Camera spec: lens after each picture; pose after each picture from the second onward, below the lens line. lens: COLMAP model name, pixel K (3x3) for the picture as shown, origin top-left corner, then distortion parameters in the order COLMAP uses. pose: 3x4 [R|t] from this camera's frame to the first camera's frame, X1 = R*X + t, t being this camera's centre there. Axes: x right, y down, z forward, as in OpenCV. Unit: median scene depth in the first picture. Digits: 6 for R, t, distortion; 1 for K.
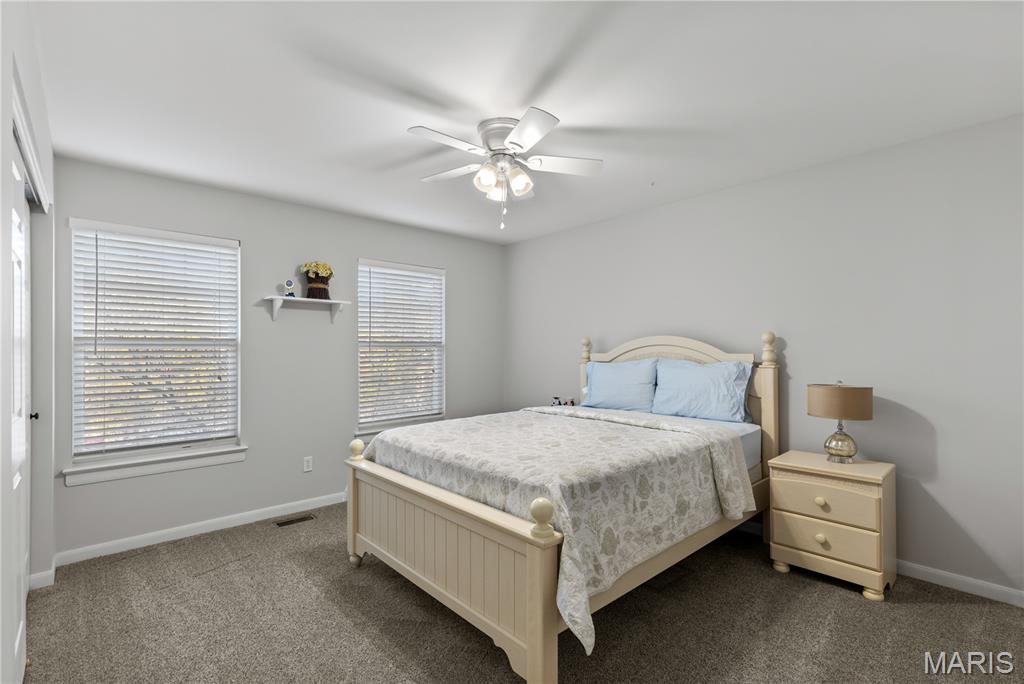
lens RADIAL K [[464.0, 0, 511.7], [0, 464.0, 347.2], [0, 0, 1]] dist [0.000321, 0.000022]
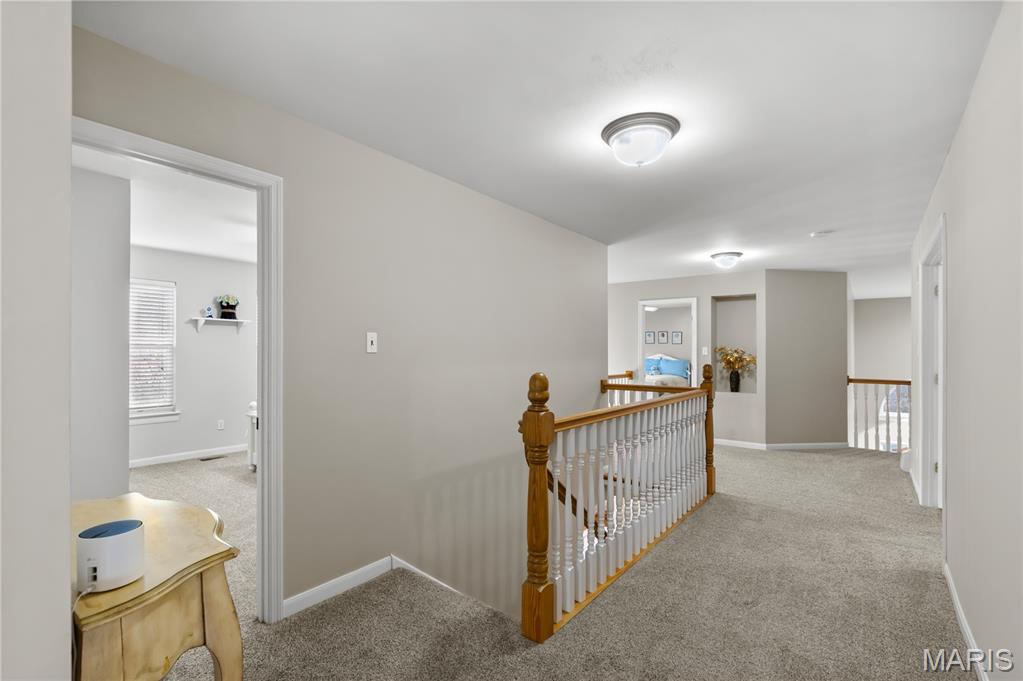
lens RADIAL K [[463.5, 0, 511.1], [0, 463.5, 343.7], [0, 0, 1]] dist [0.000321, 0.000022]
pose [[0.985138, 0.005996, 0.171660, 0.264721], [-0.006228, 0.999980, 0.000813, -0.027367], [-0.171652, -0.001870, 0.985156, -0.732833]]
